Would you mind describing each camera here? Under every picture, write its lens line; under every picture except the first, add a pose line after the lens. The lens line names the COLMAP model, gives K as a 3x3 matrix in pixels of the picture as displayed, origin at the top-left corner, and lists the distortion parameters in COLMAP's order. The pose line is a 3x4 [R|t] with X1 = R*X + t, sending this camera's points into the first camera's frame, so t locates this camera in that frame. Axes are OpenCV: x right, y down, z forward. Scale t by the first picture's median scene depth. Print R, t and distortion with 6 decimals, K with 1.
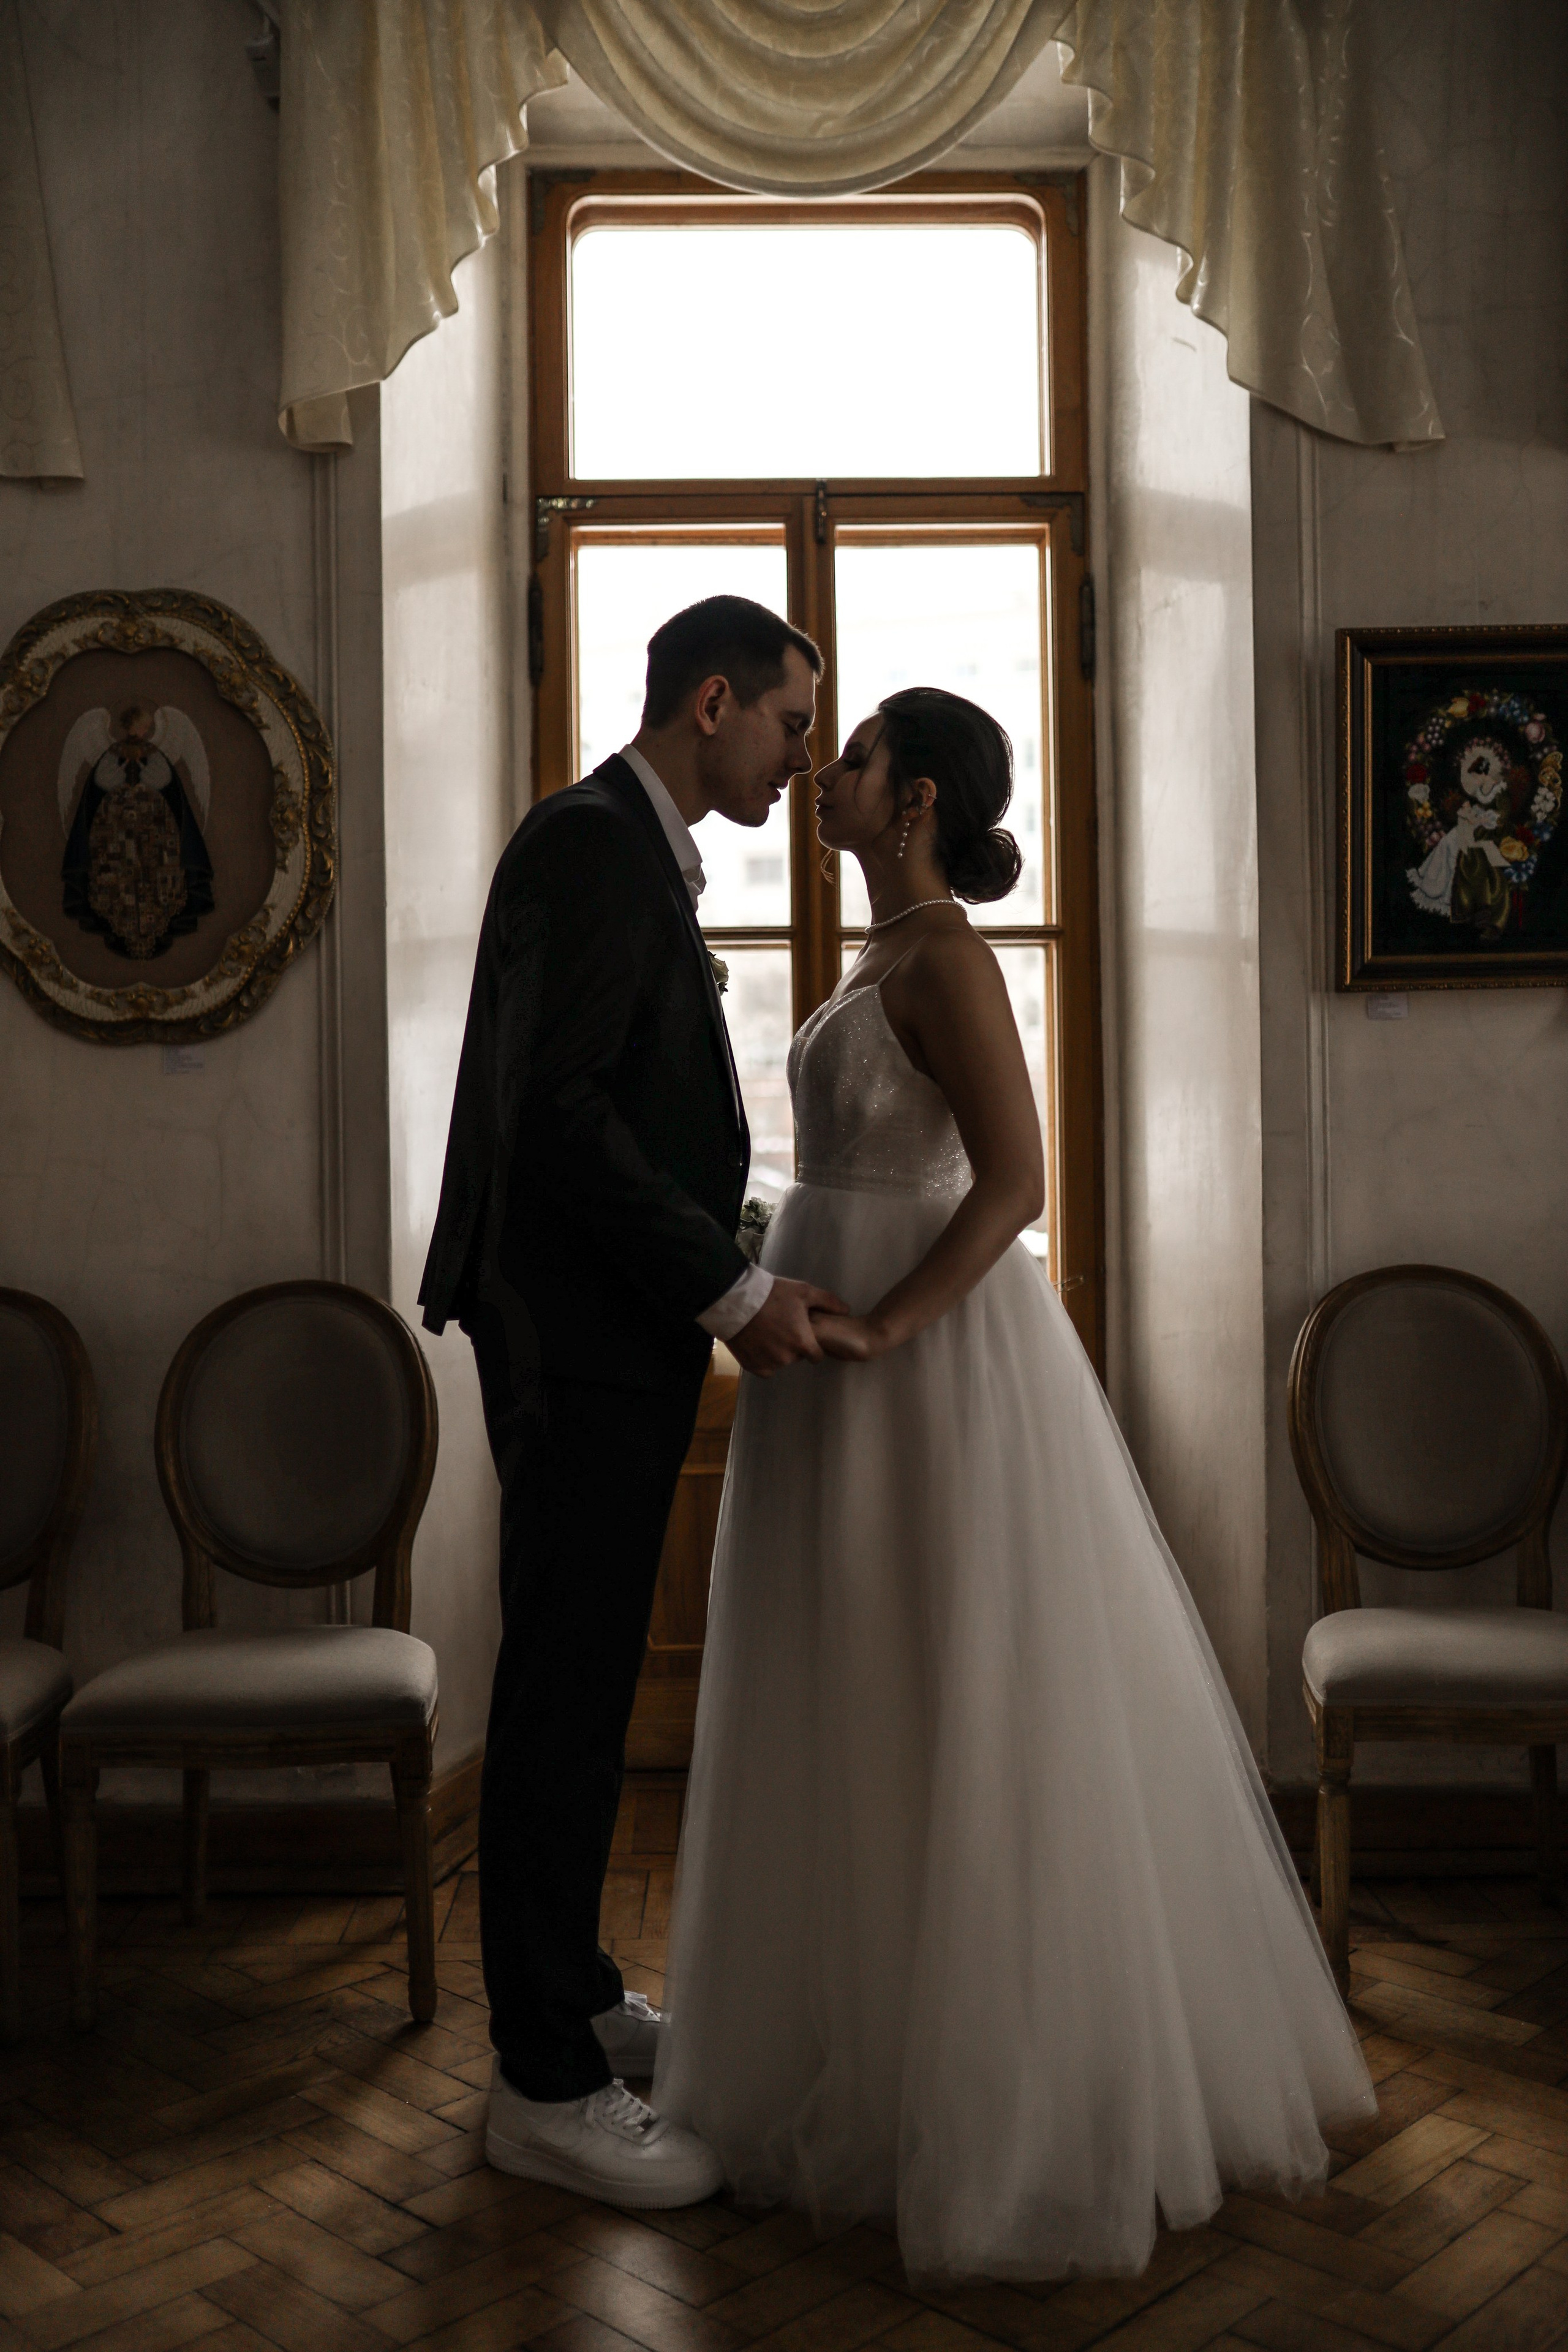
lens RADIAL K [[2331.3, 0, 819.5], [0, 2331.3, 1184.5], [0, 0, 1]] dist [-0.003460, 0.000000]
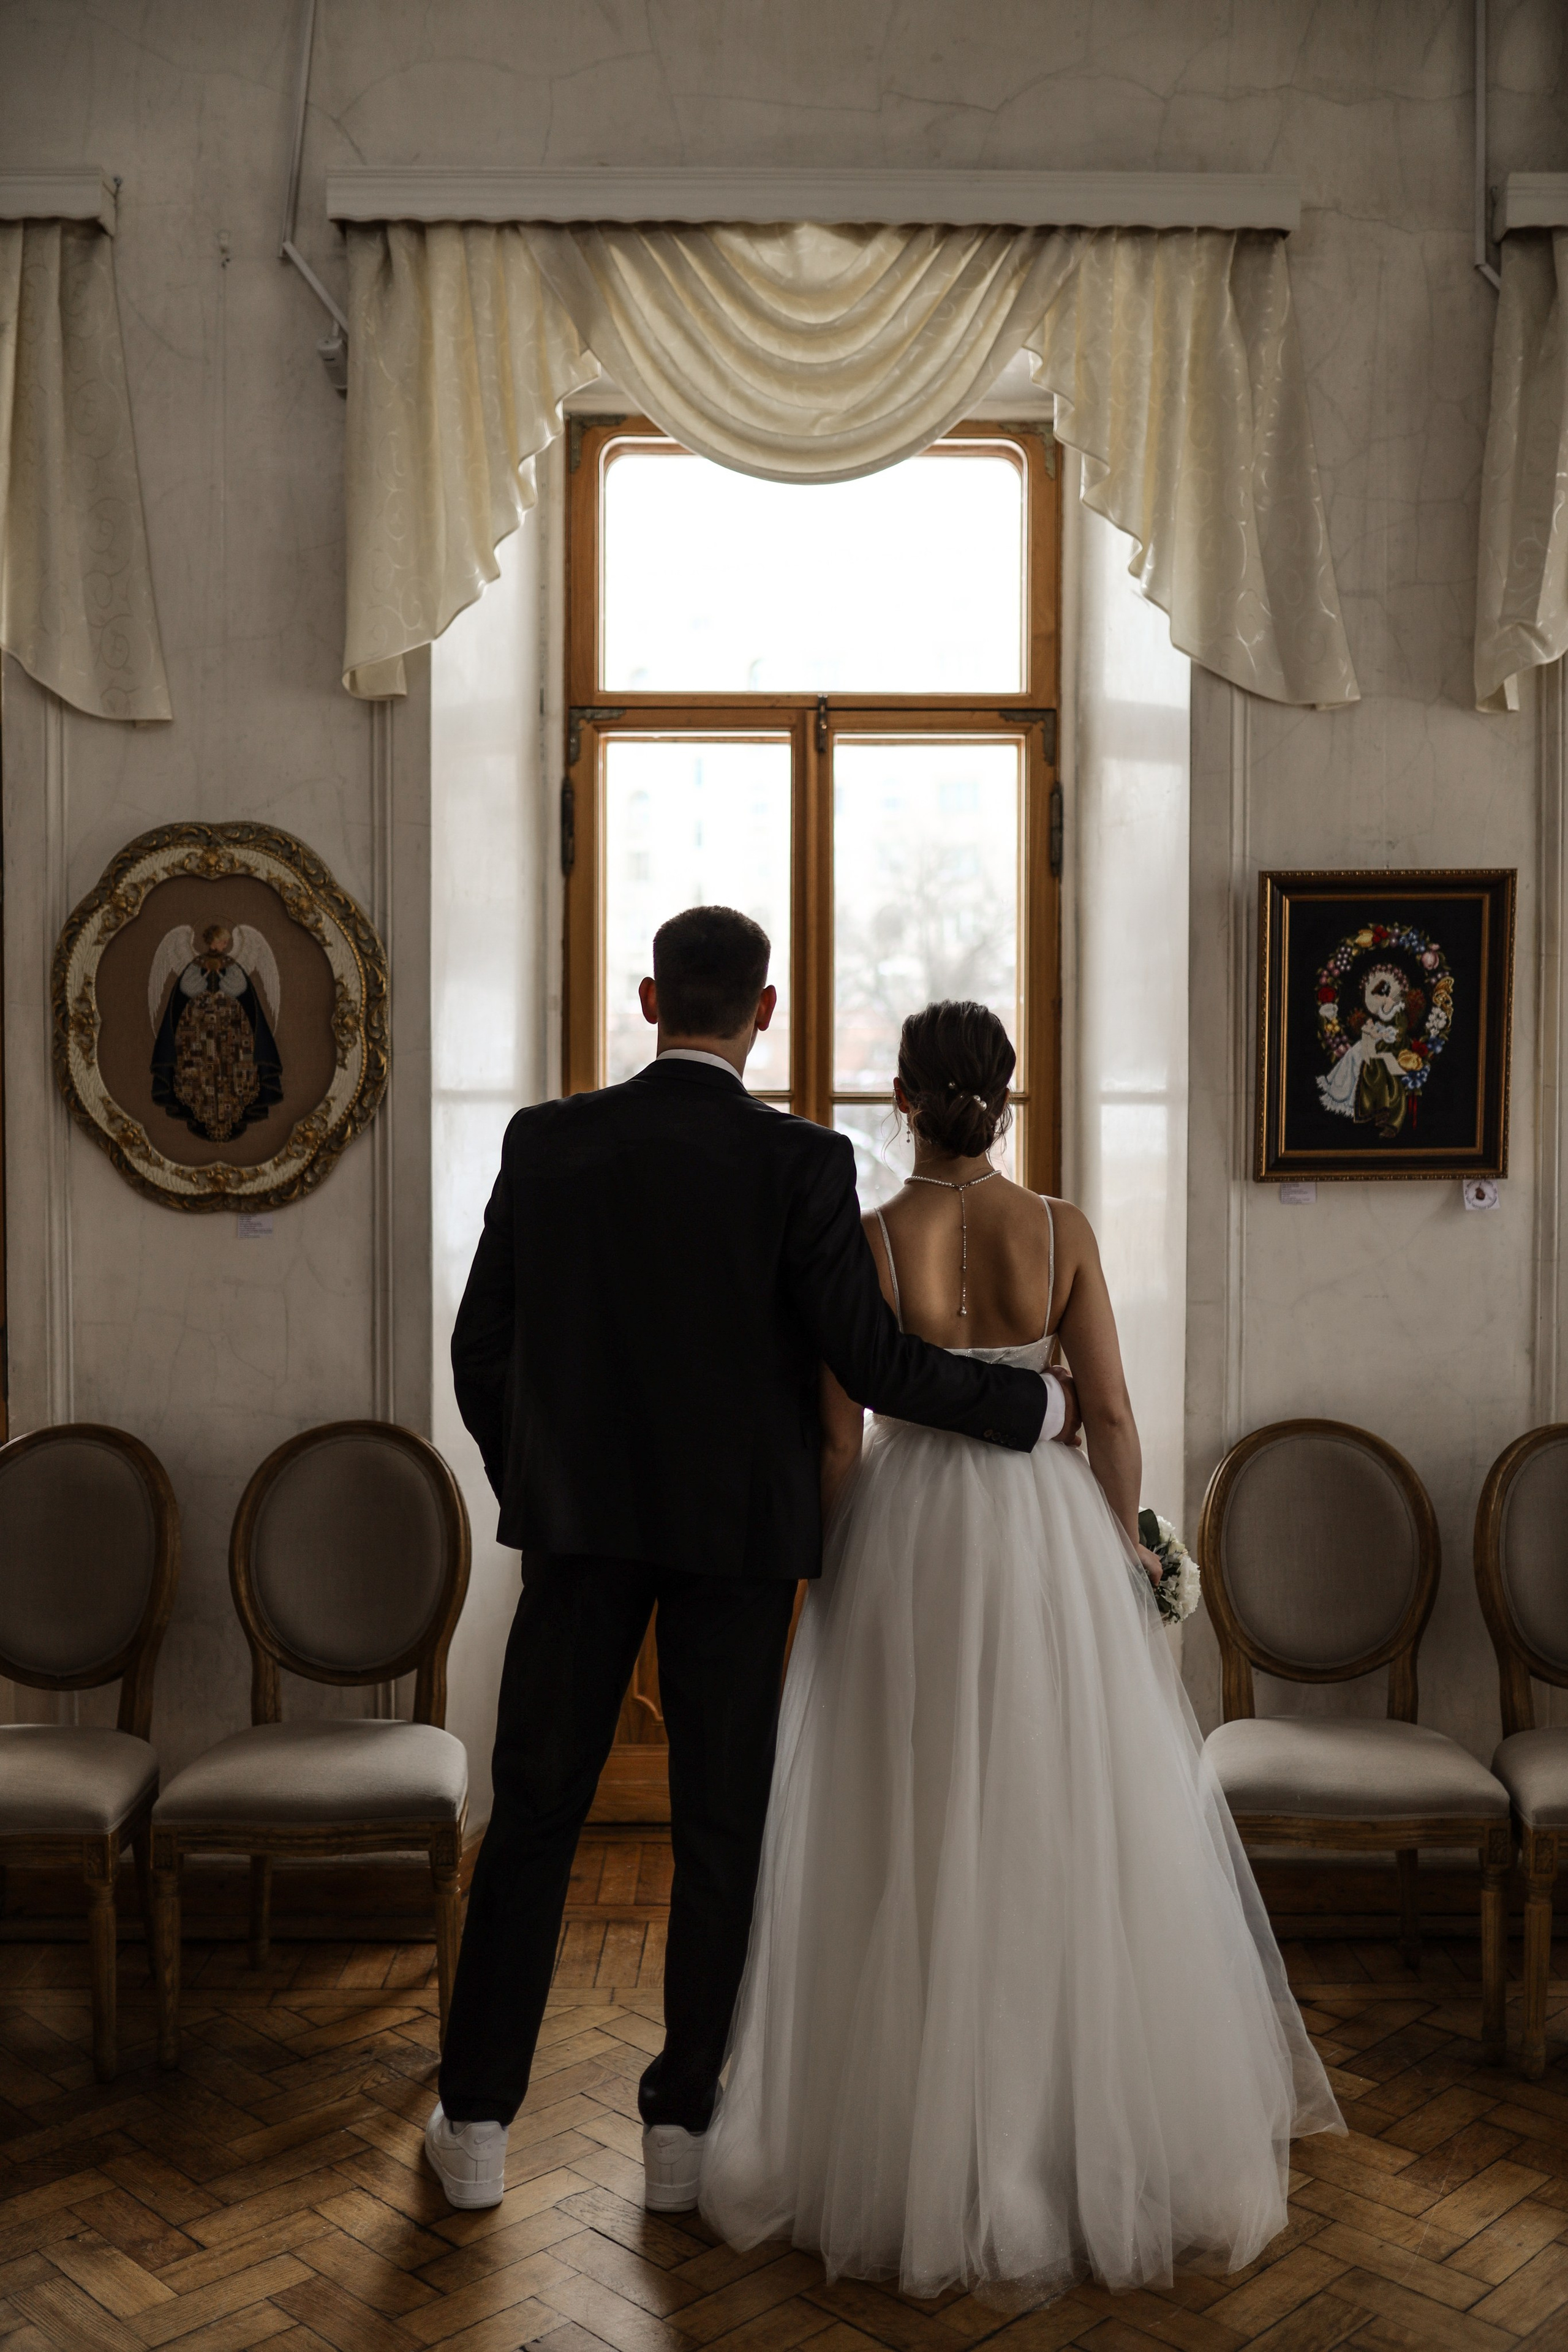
lens RADIAL K [[2331.3, 0, 887.8], [0, 2331.3, 1218.2], [0, 0, 1]] dist [-0.003460, 0.000000]
pose [[0.999798, 0.018179, 0.008585, 0.031688], [-0.018486, 0.999138, 0.037166, -0.107062], [-0.007902, -0.037318, 0.999272, -0.160596]]
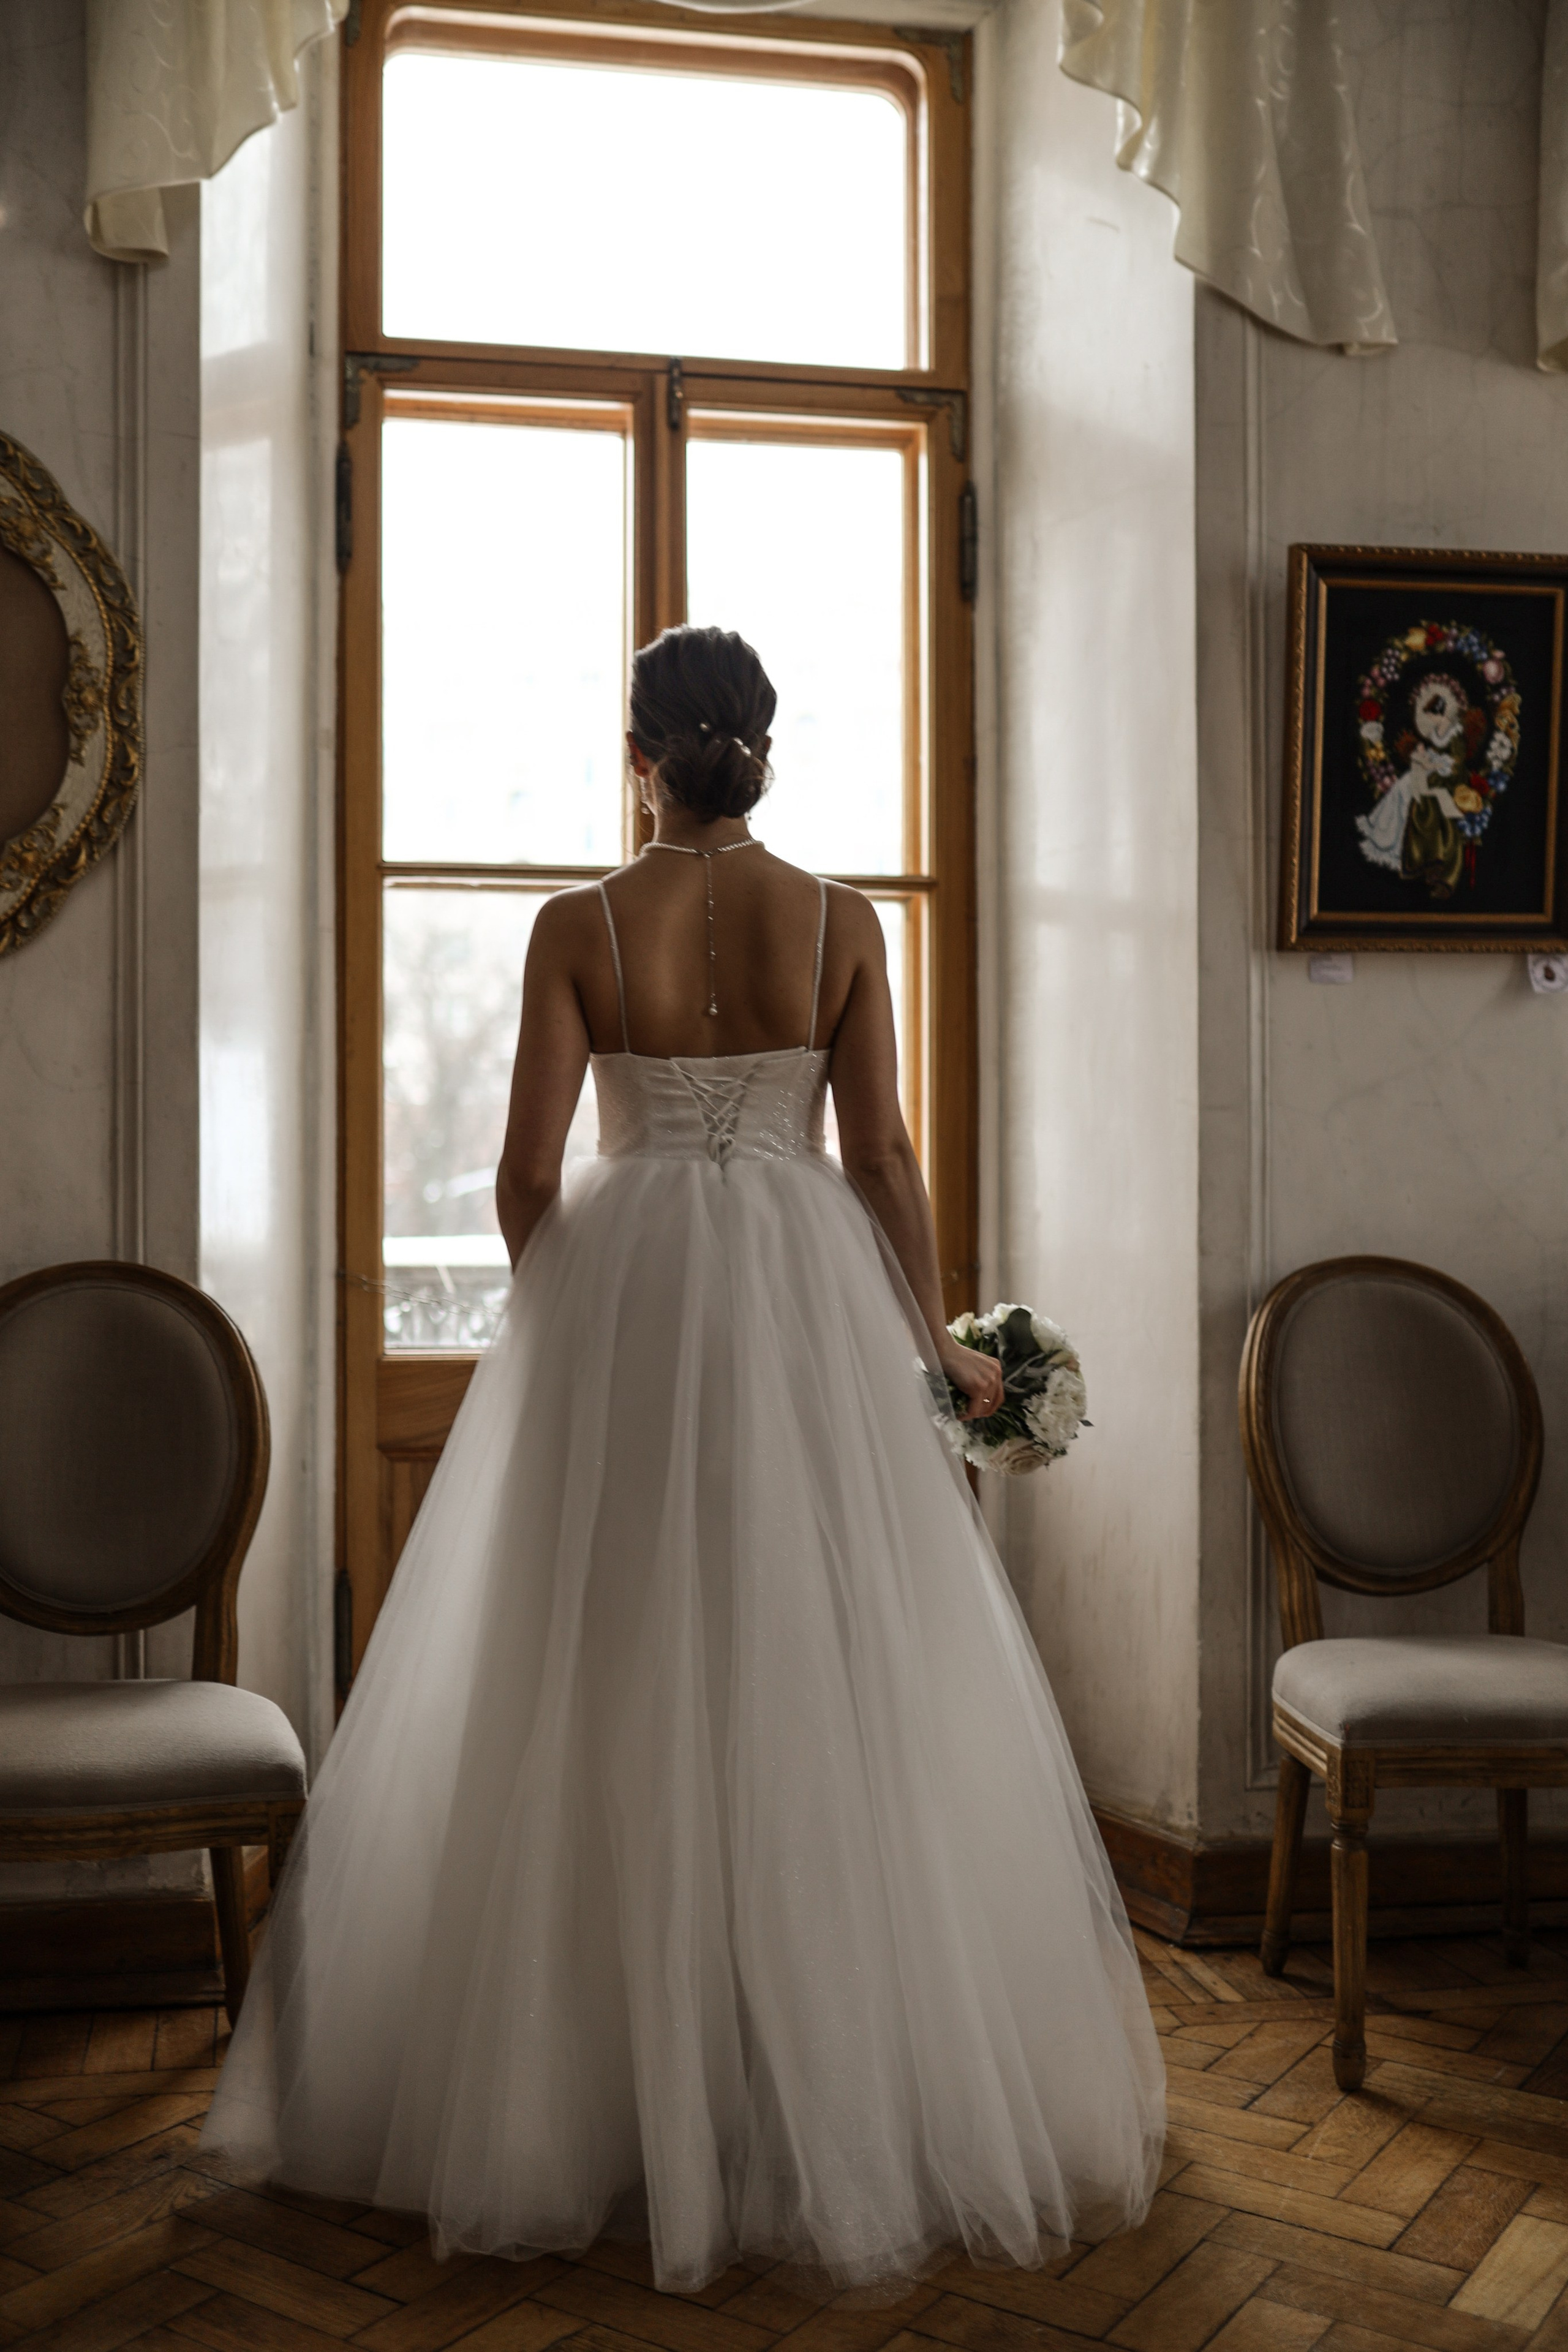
lens RADIAL K [[2450.6, 0, 775.7], [0, 2450.6, 1197.6], [0, 0, 1]] dist [-0.003940, 0.000000]
pose [[0.986644, 0.012407, 0.162421, -0.124716], [-0.010988, 0.999893, -0.009630, 0.024086], [-0.162523, 0.007717, 0.986675, 0.107679]]
